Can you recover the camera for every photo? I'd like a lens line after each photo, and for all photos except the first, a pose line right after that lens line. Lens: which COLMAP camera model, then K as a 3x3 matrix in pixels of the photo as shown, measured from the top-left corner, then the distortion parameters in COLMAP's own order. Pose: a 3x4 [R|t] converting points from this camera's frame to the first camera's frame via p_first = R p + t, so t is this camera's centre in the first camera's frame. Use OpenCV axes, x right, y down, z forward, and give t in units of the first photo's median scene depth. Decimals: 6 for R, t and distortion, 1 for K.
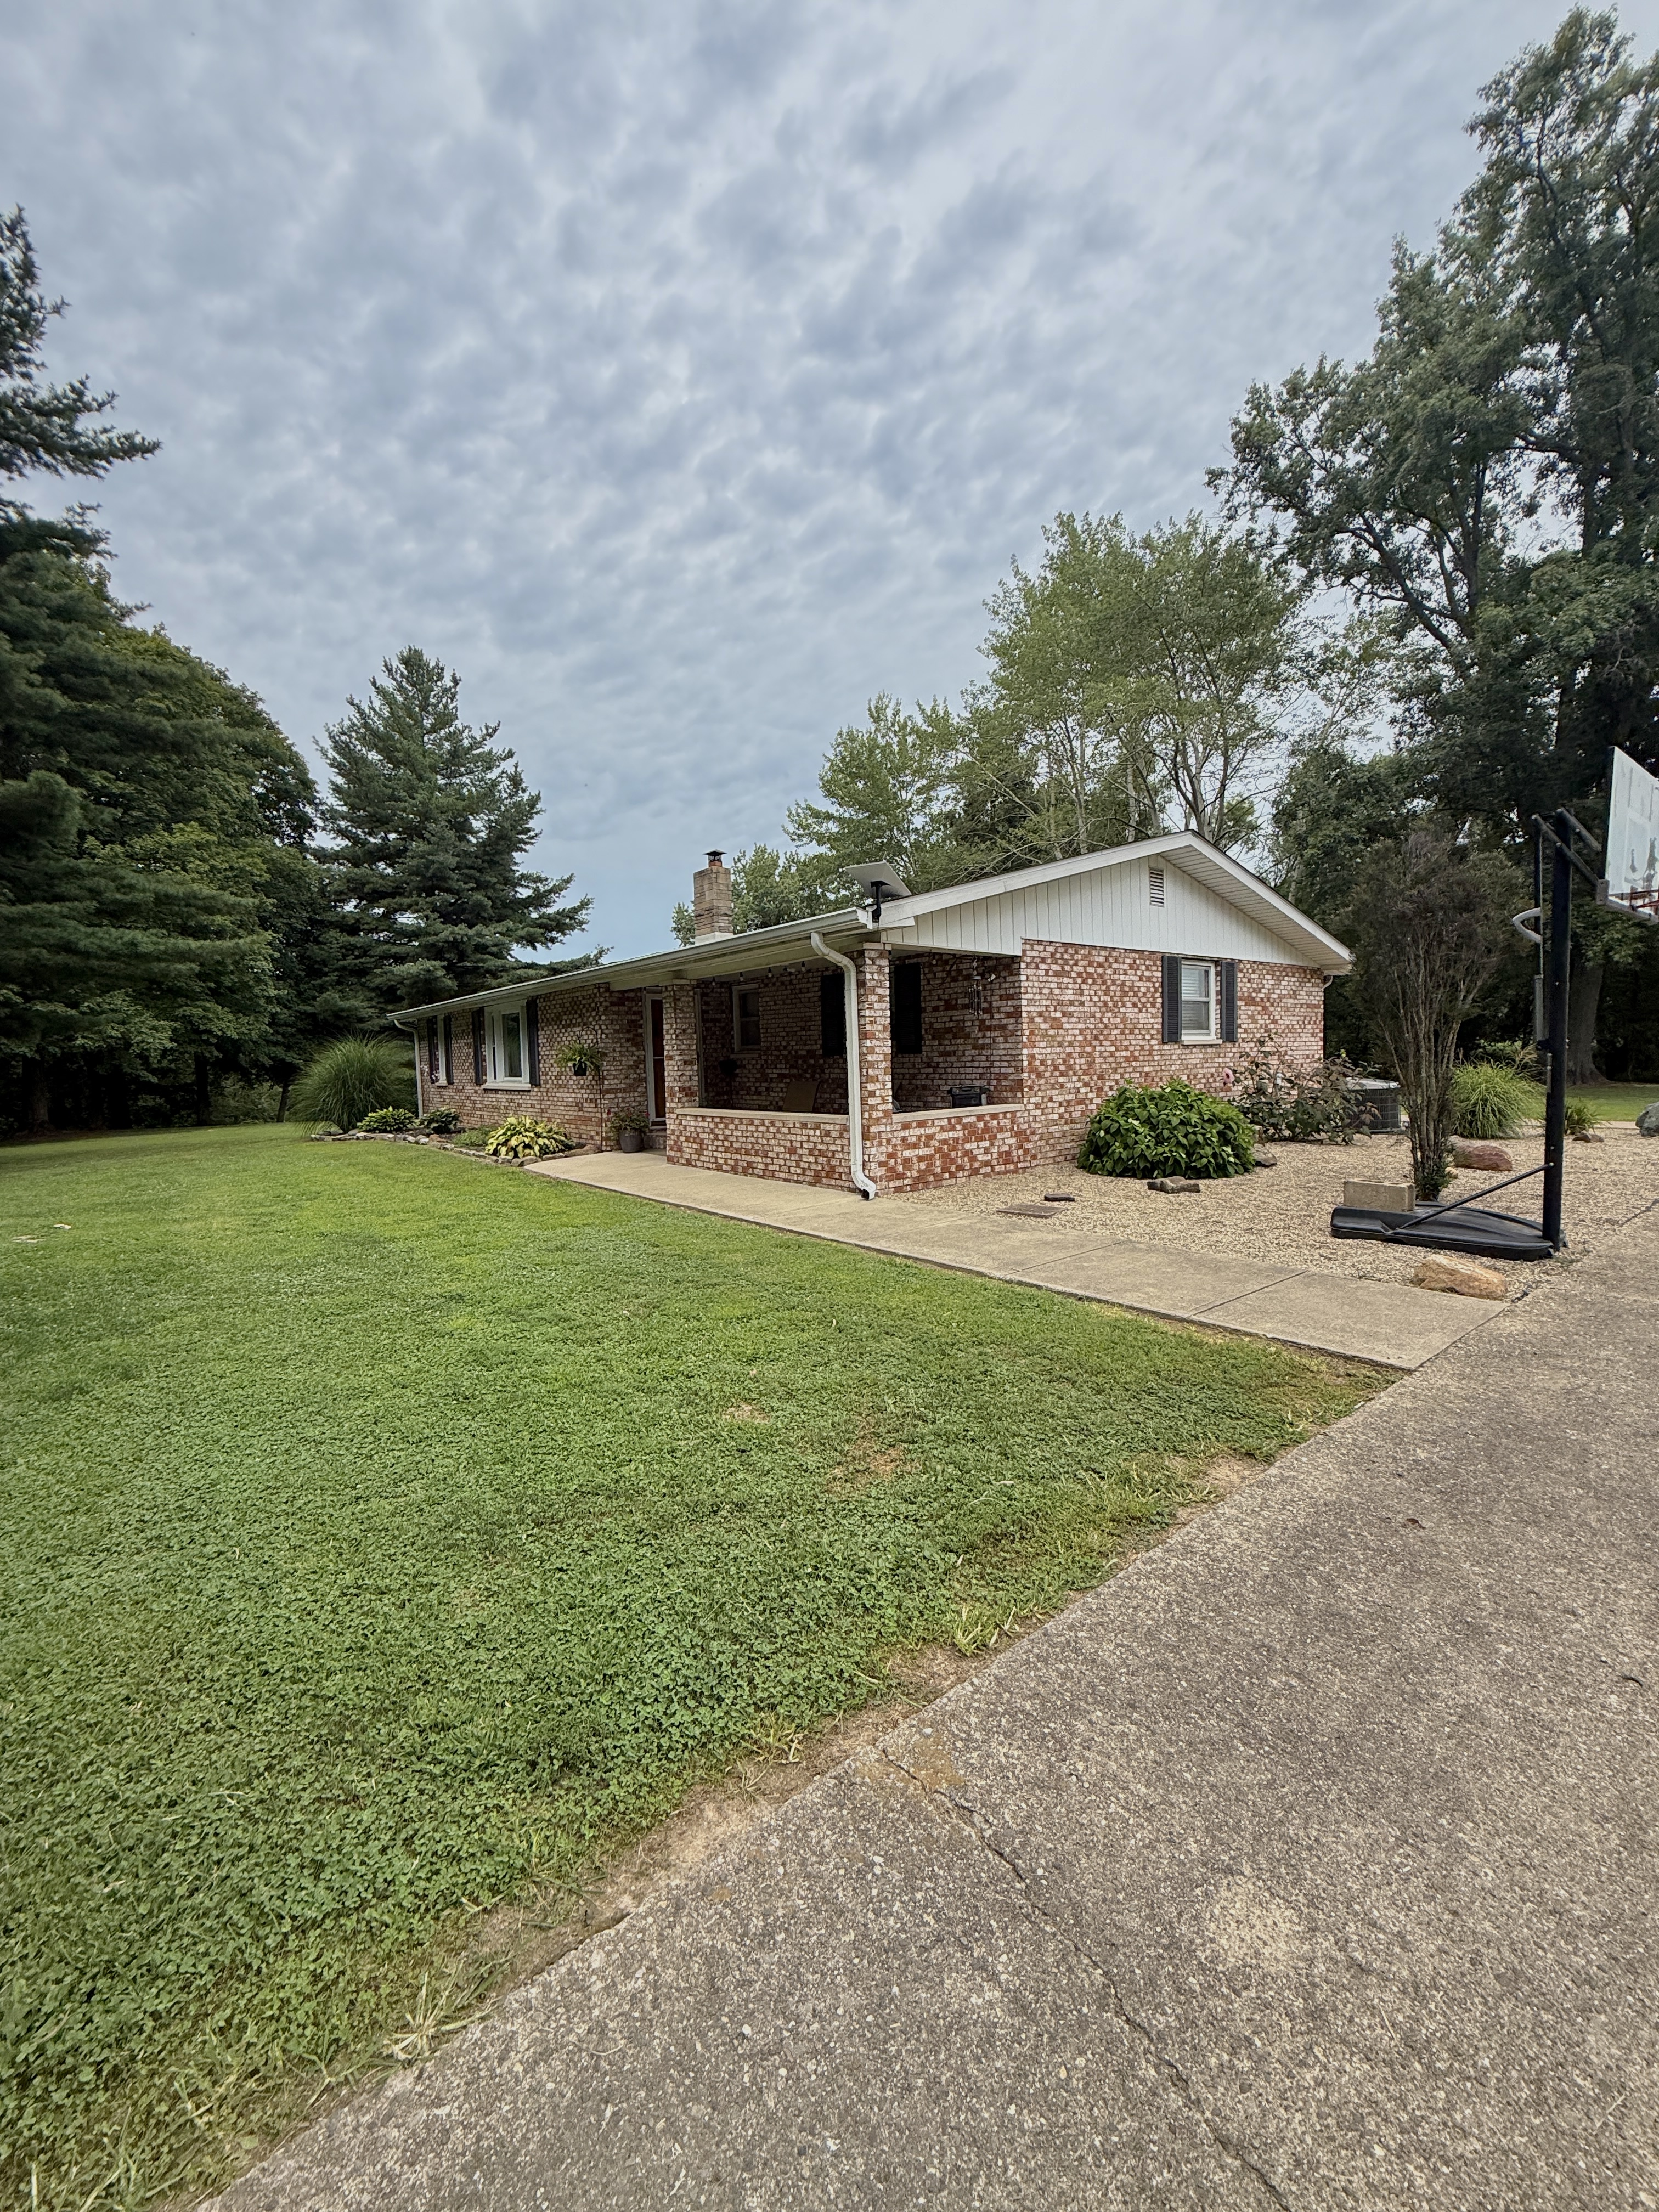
lens RADIAL K [[872.1, 0, 818.2], [0, 872.1, 1098.4], [0, 0, 1]] dist [-0.001636, 0.000262]
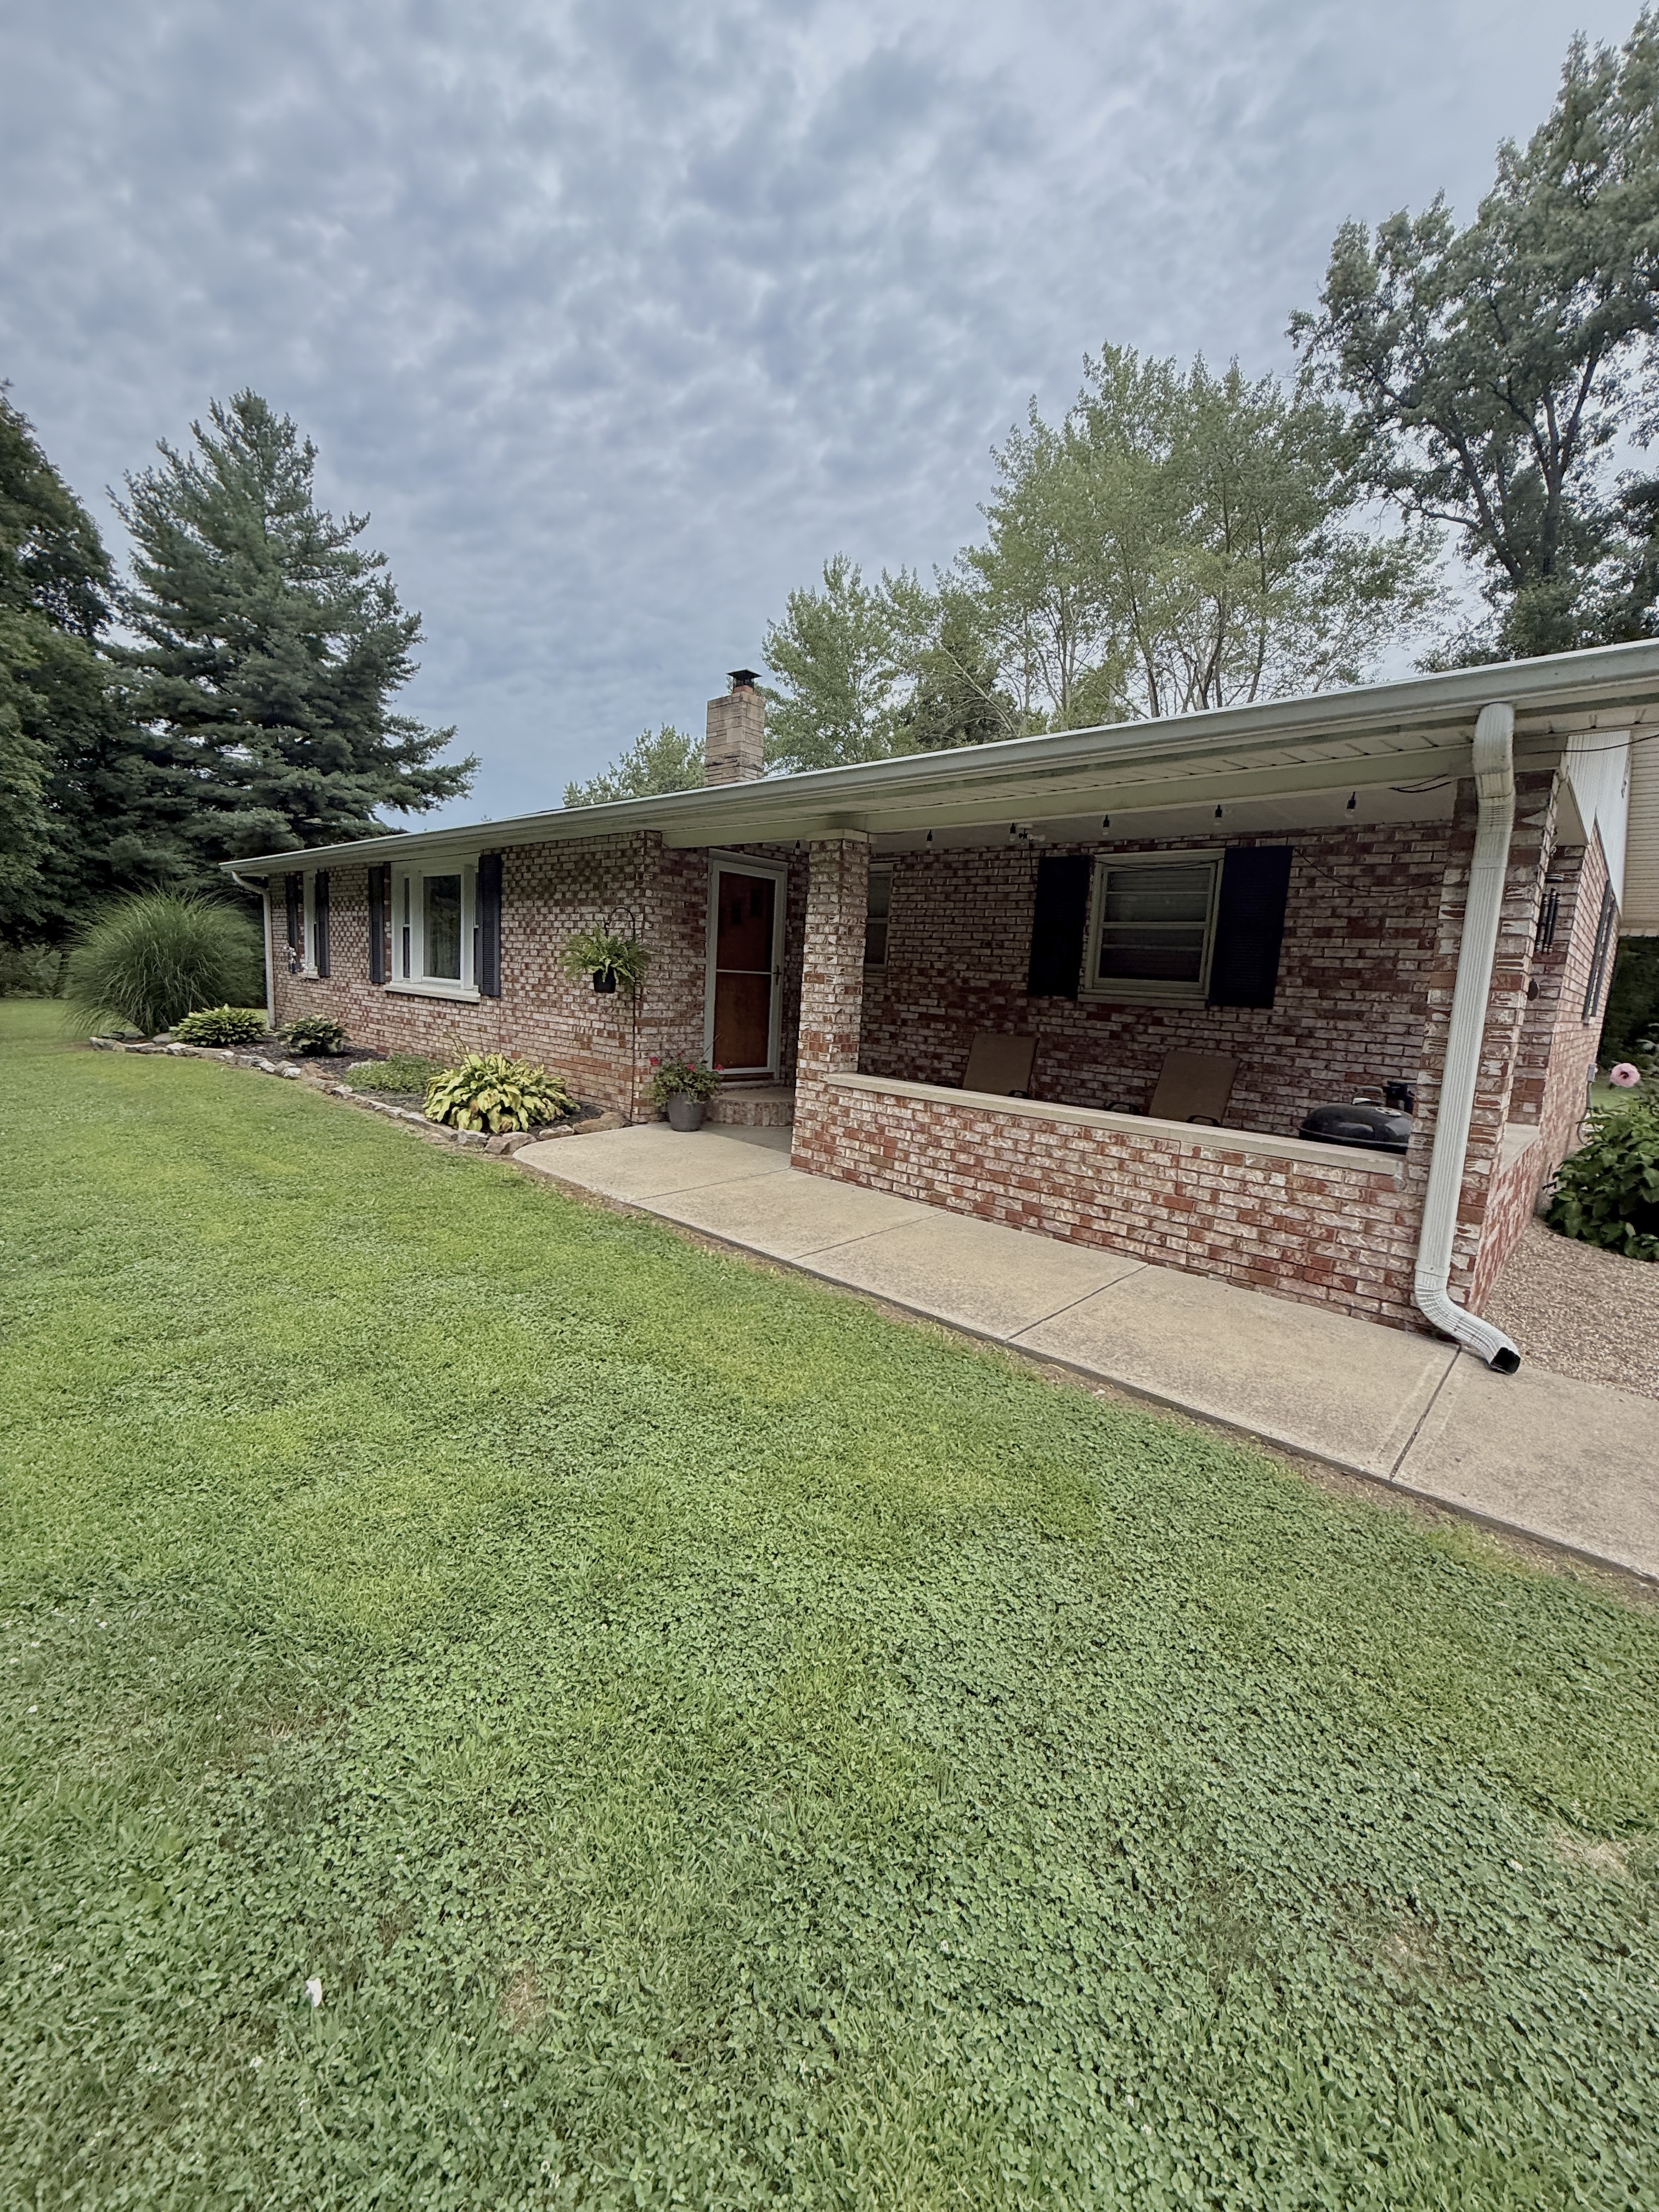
lens RADIAL K [[876.3, 0, 823.6], [0, 876.3, 1102.1], [0, 0, 1]] dist [-0.001617, 0.000406]
pose [[0.985027, 0.062062, 0.160844, -0.138080], [-0.077294, 0.992916, 0.090238, -0.010797], [-0.154104, -0.101320, 0.982846, 0.255995]]
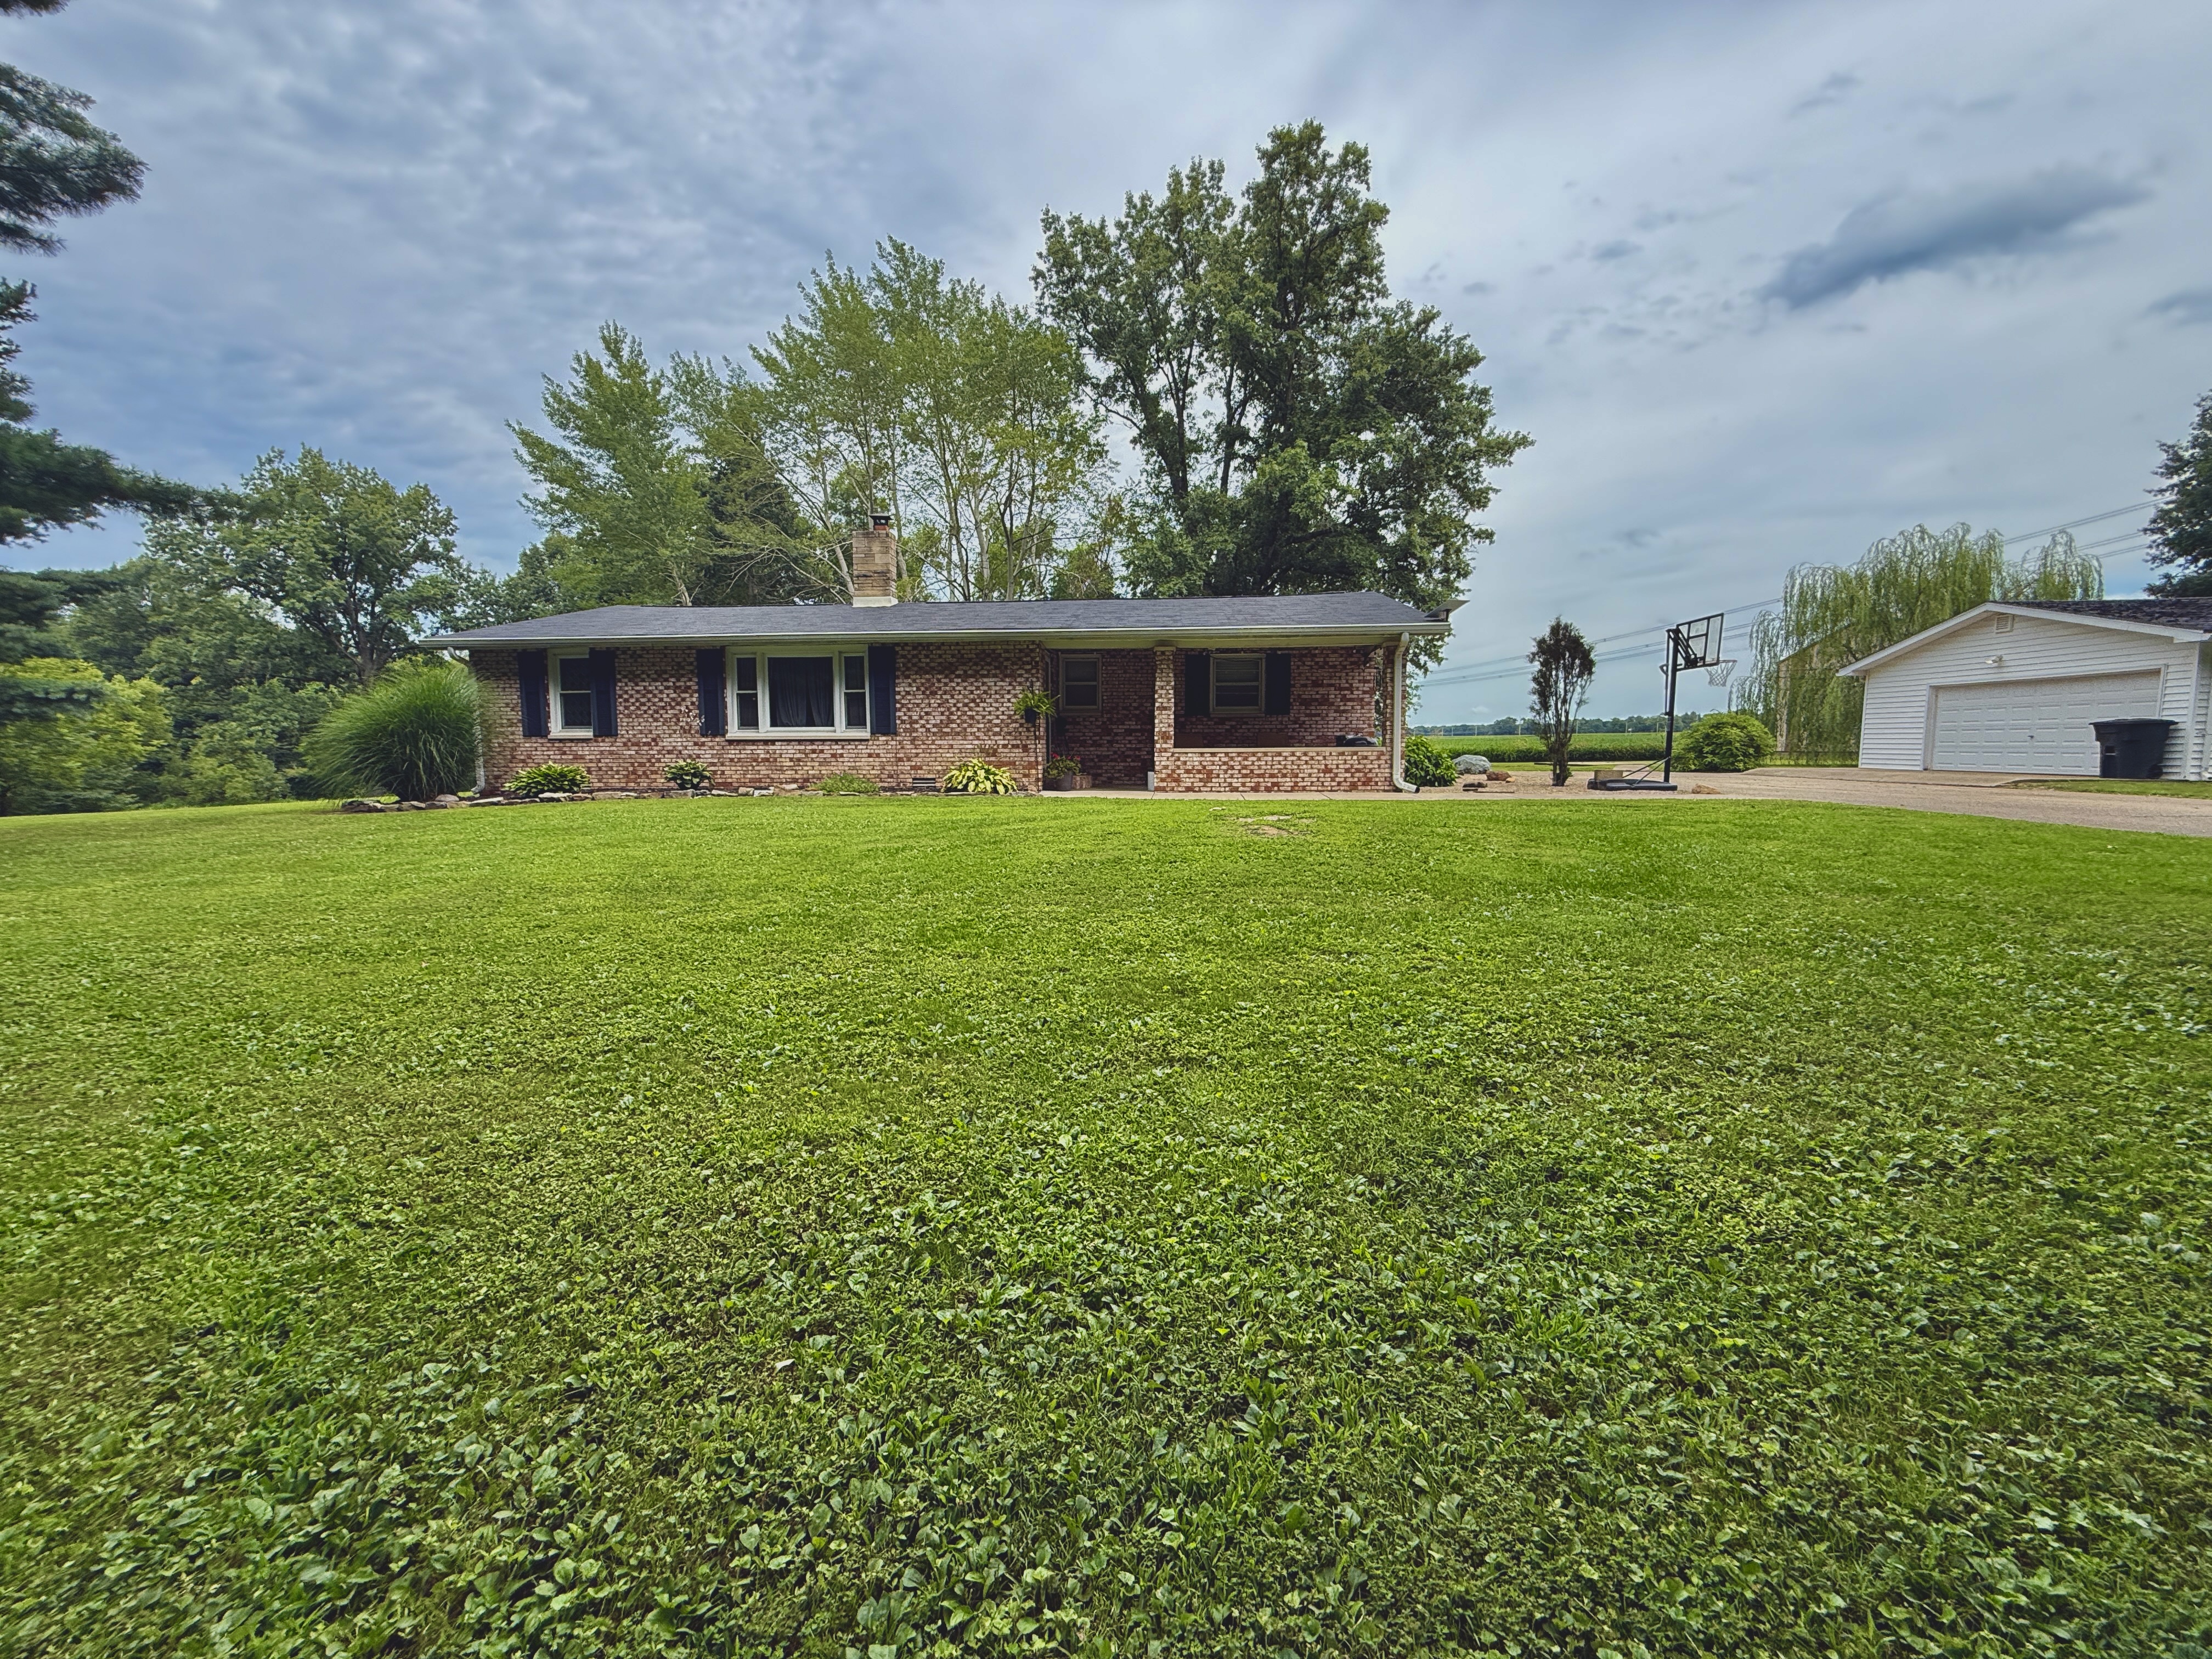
lens RADIAL K [[872.1, 0, 1099.0], [0, 872.1, 827.5], [0, 0, 1]] dist [-0.001636, 0.000262]
pose [[0.694107, -0.039861, 0.718767, -0.640299], [0.018518, 0.999124, 0.037527, 0.042805], [-0.719634, -0.012738, 0.694237, 0.103265]]
